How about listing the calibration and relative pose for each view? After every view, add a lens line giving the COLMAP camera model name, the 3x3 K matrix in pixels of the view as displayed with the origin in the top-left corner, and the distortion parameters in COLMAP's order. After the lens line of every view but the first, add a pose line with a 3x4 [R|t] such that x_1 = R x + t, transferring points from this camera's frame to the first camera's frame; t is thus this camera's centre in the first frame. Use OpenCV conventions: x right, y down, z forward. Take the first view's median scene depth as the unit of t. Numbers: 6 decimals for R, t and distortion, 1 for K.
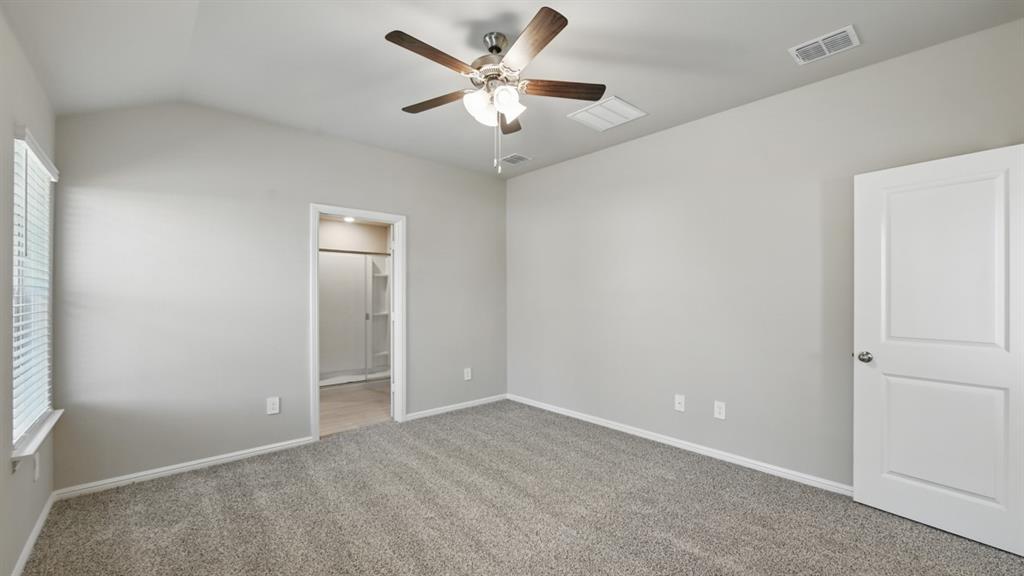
lens RADIAL K [[410.5, 0, 512.3], [0, 410.5, 290.4], [0, 0, 1]] dist [-0.005666, -0.002855]
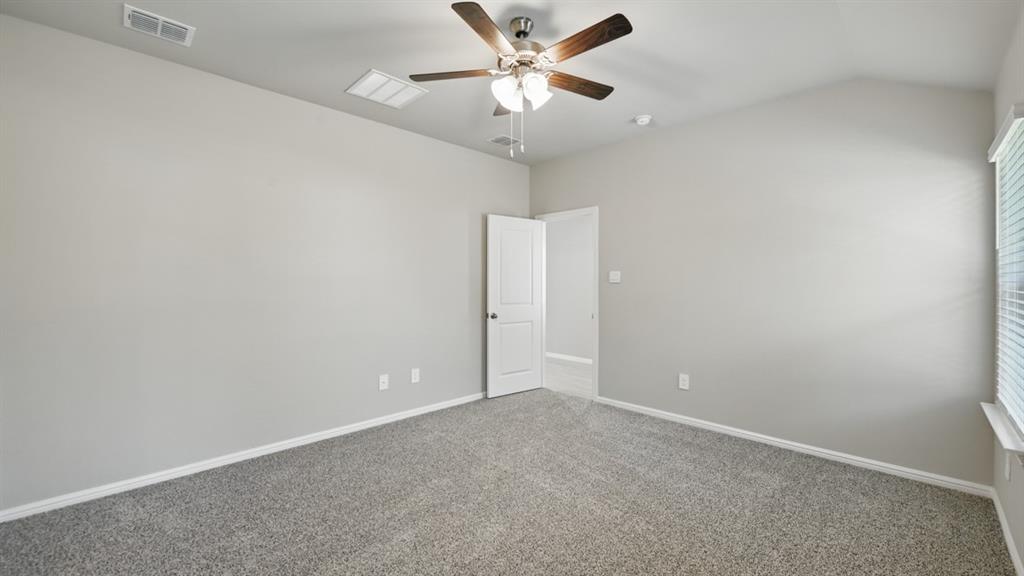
lens RADIAL K [[410.5, 0, 512.7], [0, 410.5, 283.3], [0, 0, 1]] dist [-0.005666, -0.002855]
pose [[-0.068960, 0.009331, 0.997576, -0.952444], [-0.001228, 0.999955, -0.009438, 0.033622], [-0.997619, -0.001876, -0.068946, 1.014947]]
